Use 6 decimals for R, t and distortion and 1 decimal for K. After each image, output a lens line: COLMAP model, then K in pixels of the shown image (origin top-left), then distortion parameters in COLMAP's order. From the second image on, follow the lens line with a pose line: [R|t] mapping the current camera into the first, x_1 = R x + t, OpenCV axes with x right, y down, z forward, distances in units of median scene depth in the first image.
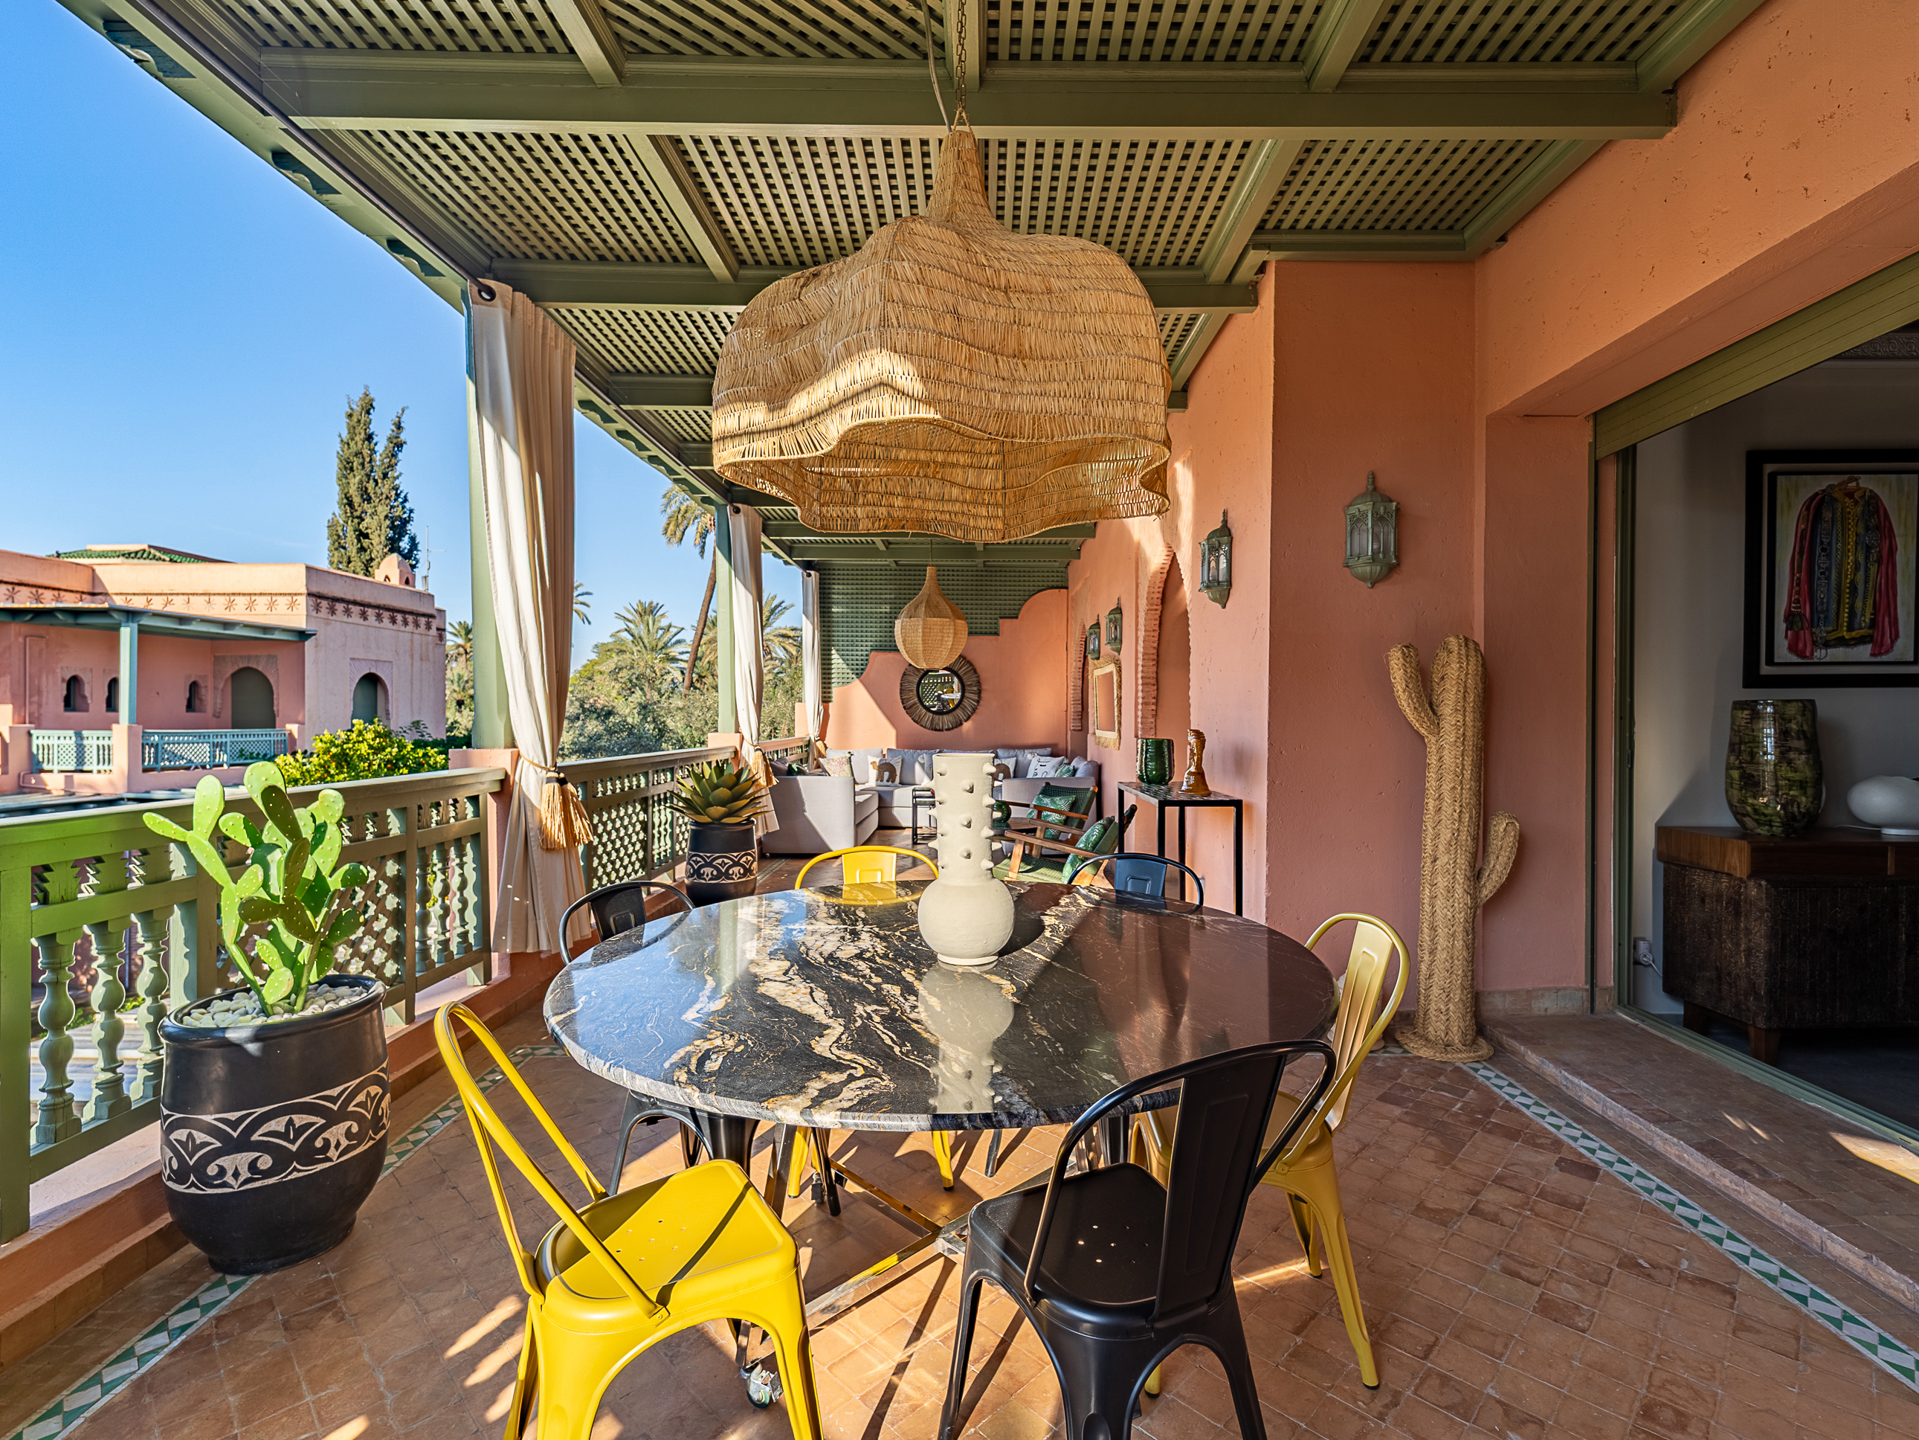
lens RADIAL K [[873.7, 0, 959.5], [0, 873.7, 720.0], [0, 0, 1]] dist [-0.001710, -0.000055]
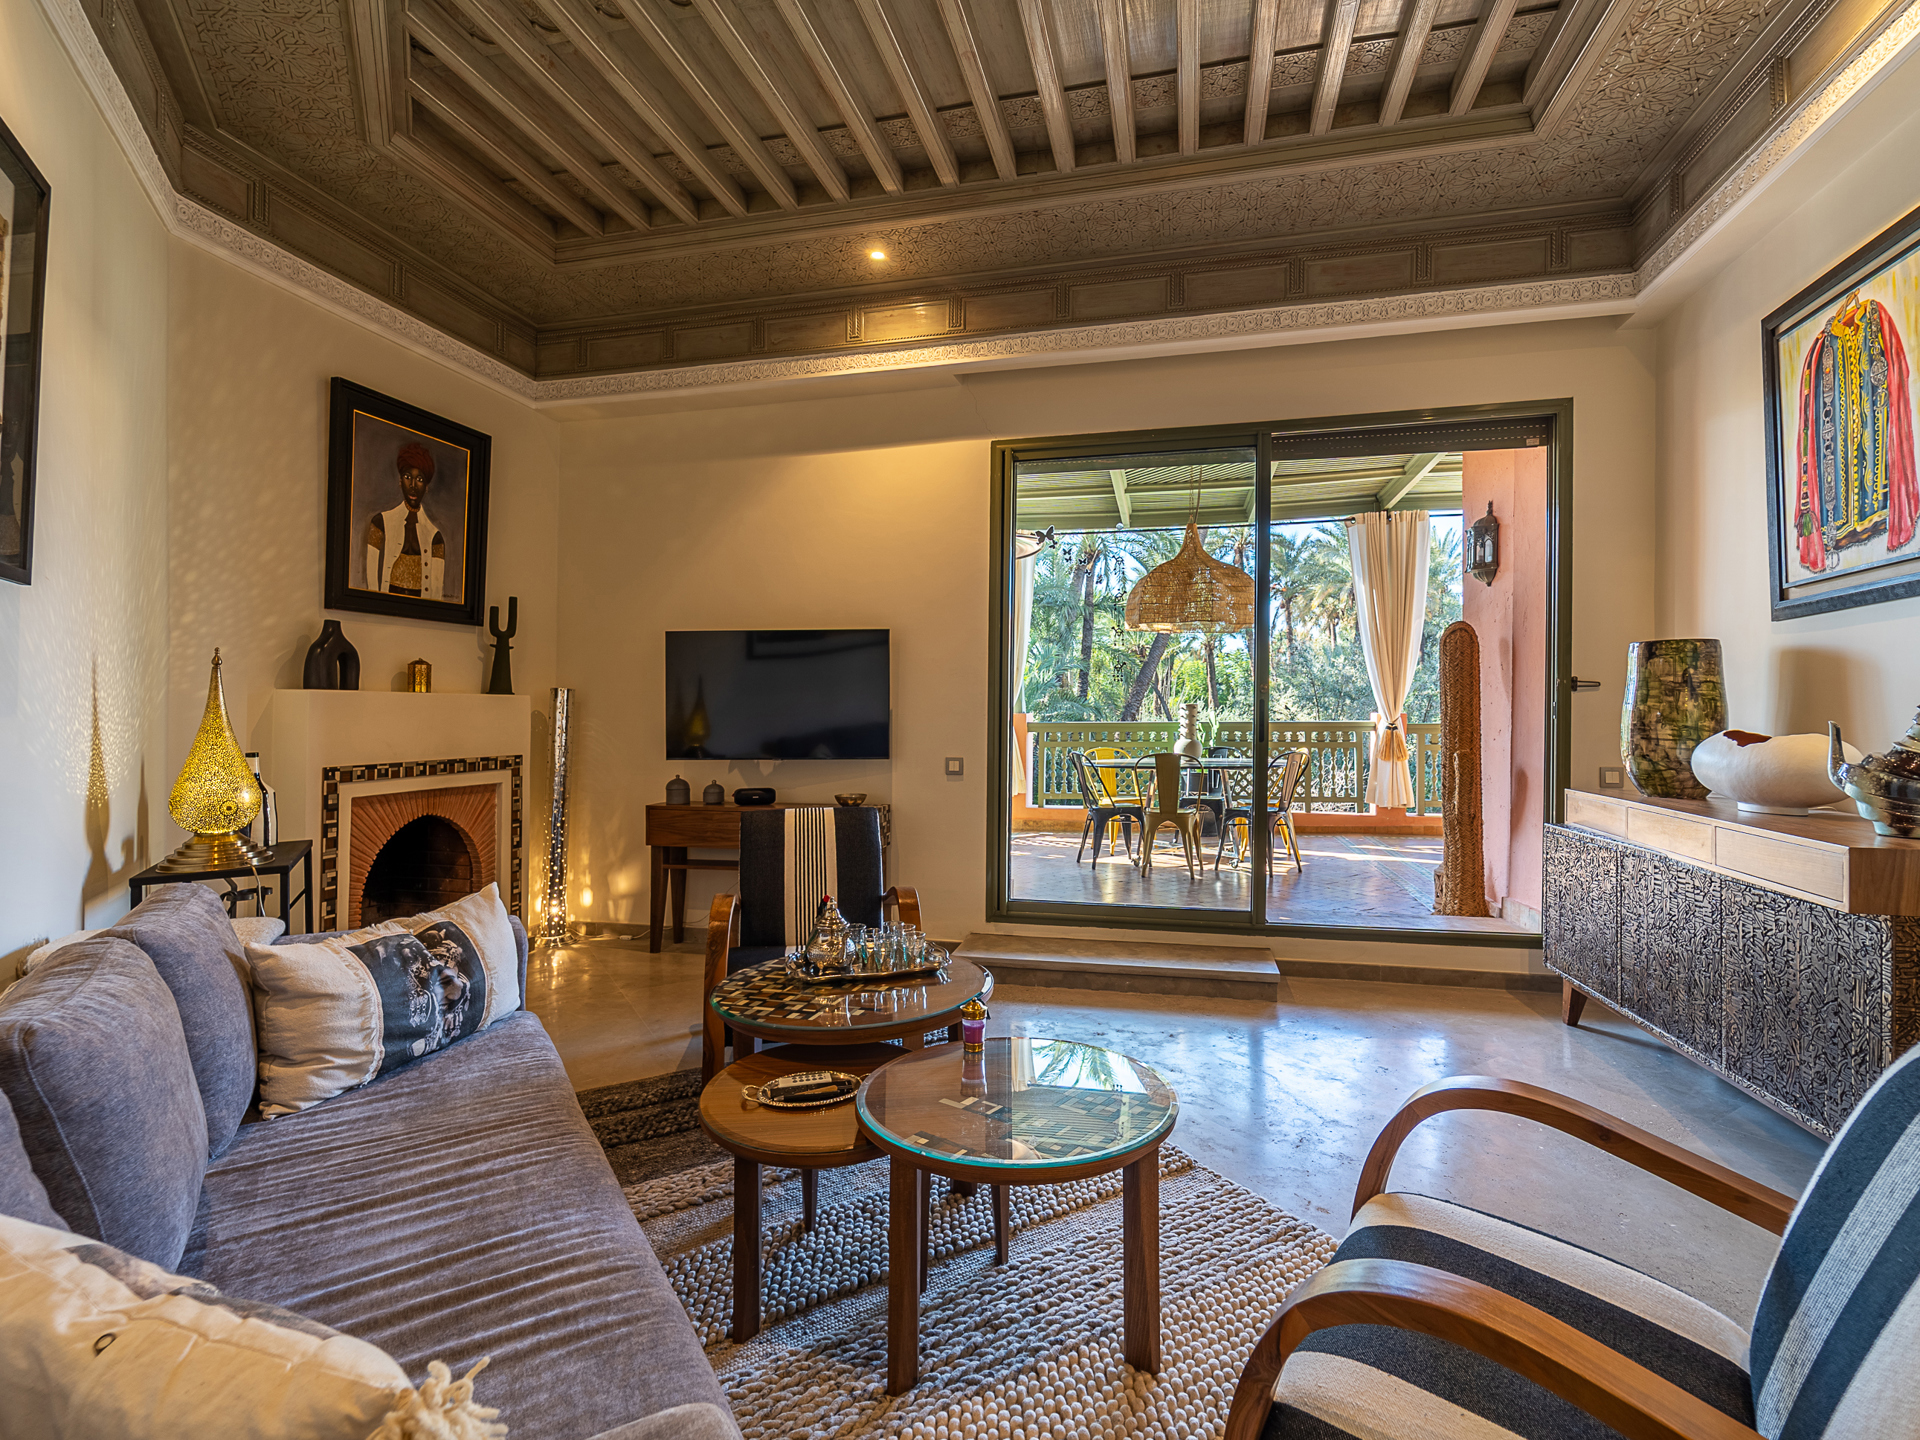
lens RADIAL K [[891.3, 0, 1002.8], [0, 891.3, 705.4], [0, 0, 1]] dist [-0.002645, -0.000203]
pose [[-0.211677, -0.015392, -0.977218, 1.826003], [-0.011038, 0.999850, -0.013357, 0.056088], [0.977277, 0.007959, -0.211816, 0.504949]]
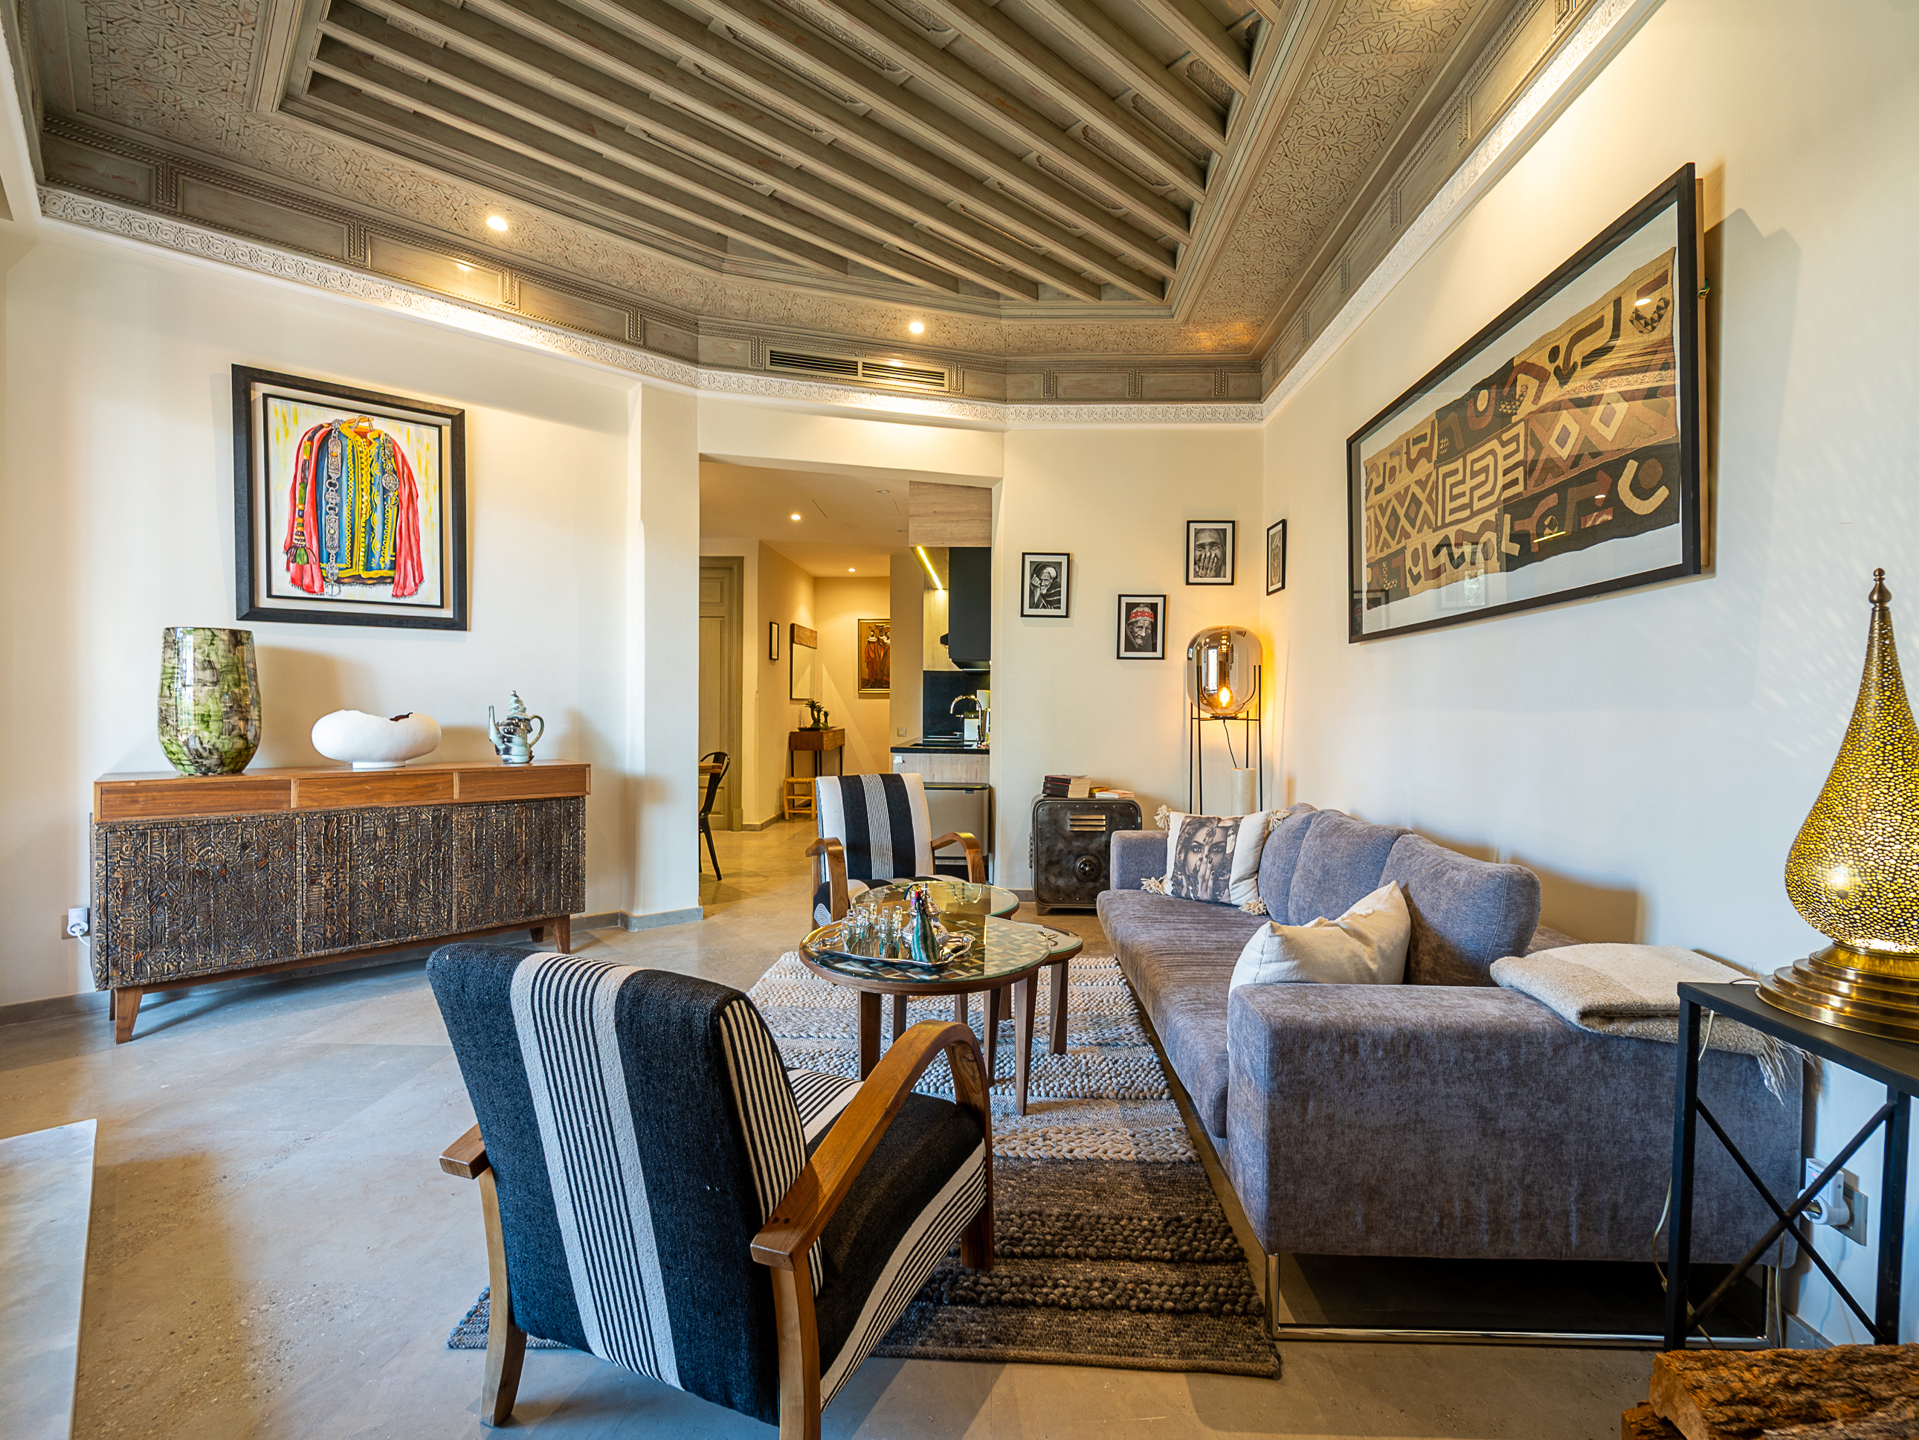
lens RADIAL K [[873.7, 0, 959.5], [0, 873.7, 720.0], [0, 0, 1]] dist [-0.001710, -0.000055]
pose [[0.738875, -0.009313, 0.673778, 0.847111], [0.002454, 0.999935, 0.011130, 0.061916], [-0.673838, -0.006570, 0.738850, -0.211141]]
